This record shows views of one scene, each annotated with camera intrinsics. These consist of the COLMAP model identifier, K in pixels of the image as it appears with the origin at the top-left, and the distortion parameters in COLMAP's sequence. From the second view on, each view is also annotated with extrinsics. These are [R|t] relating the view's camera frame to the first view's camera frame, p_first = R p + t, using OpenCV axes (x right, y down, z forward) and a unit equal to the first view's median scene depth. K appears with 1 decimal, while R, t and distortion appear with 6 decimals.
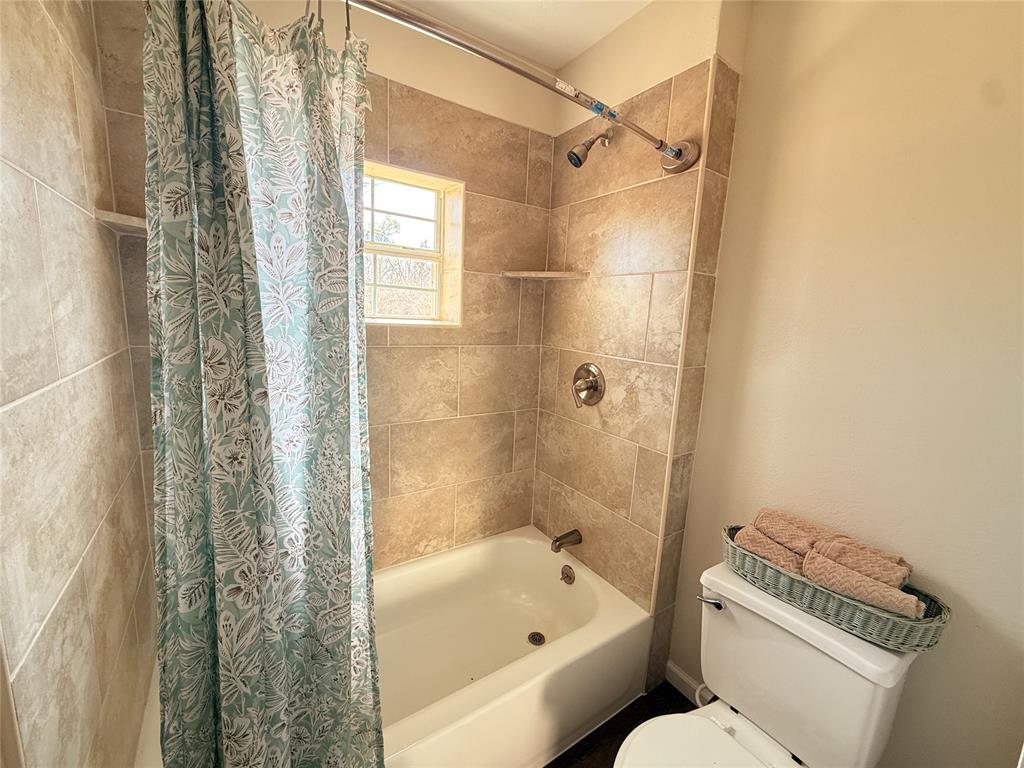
lens RADIAL K [[408.2, 0, 508.8], [0, 408.2, 383.2], [0, 0, 1]] dist [-0.003526, 0.000394]
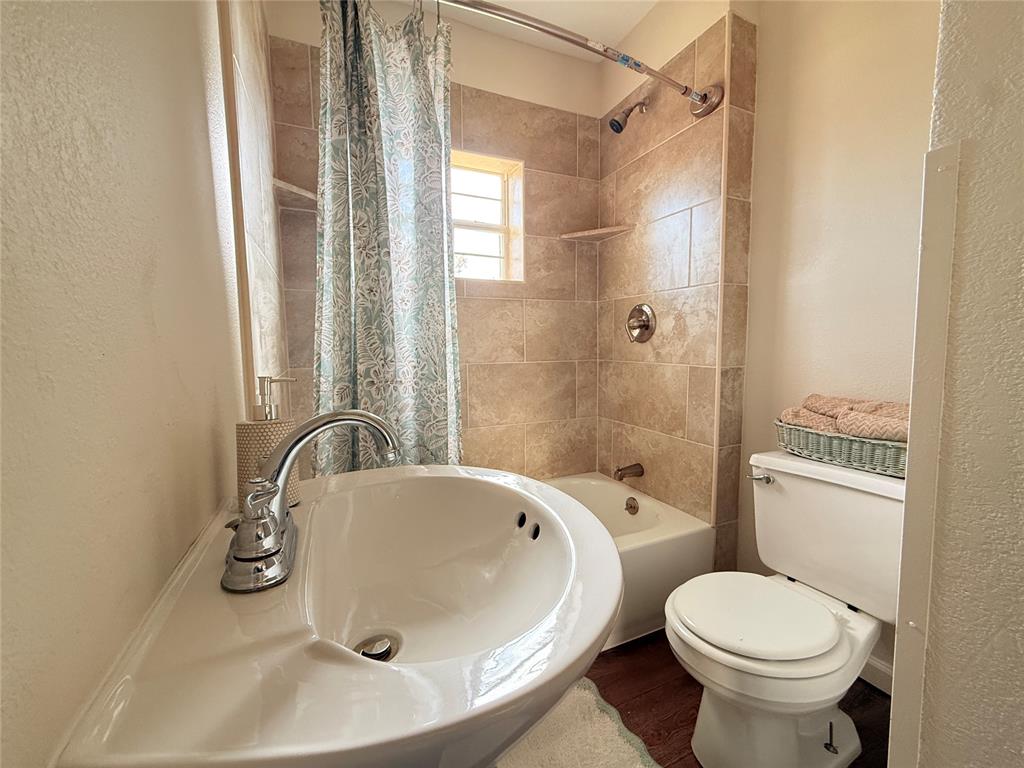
lens RADIAL K [[408.2, 0, 508.3], [0, 408.2, 384.7], [0, 0, 1]] dist [-0.003526, 0.000394]
pose [[0.984687, -0.040692, -0.169518, 0.025011], [0.027415, 0.996423, -0.079938, 0.278908], [0.172164, 0.074067, 0.982280, -0.150062]]
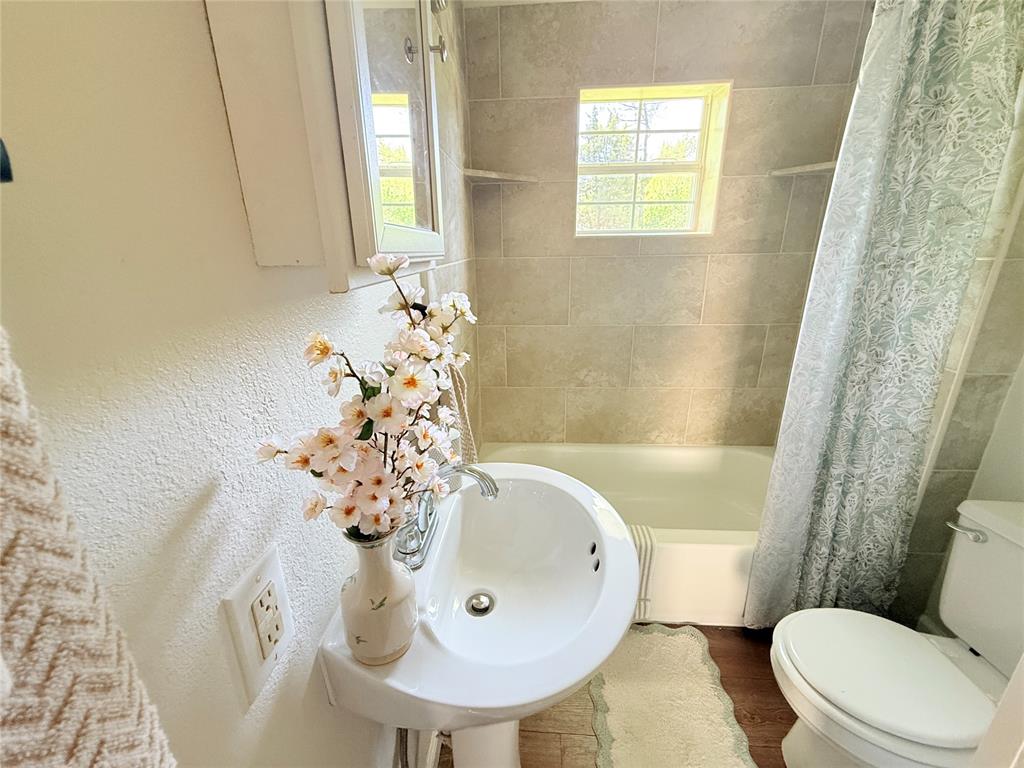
lens RADIAL K [[408.2, 0, 506.7], [0, 408.2, 383.9], [0, 0, 1]] dist [-0.003526, 0.000394]
pose [[0.793189, 0.132845, -0.594310, 0.150693], [-0.045791, 0.986164, 0.159322, 0.105033], [0.607252, -0.099159, 0.788297, -0.188891]]
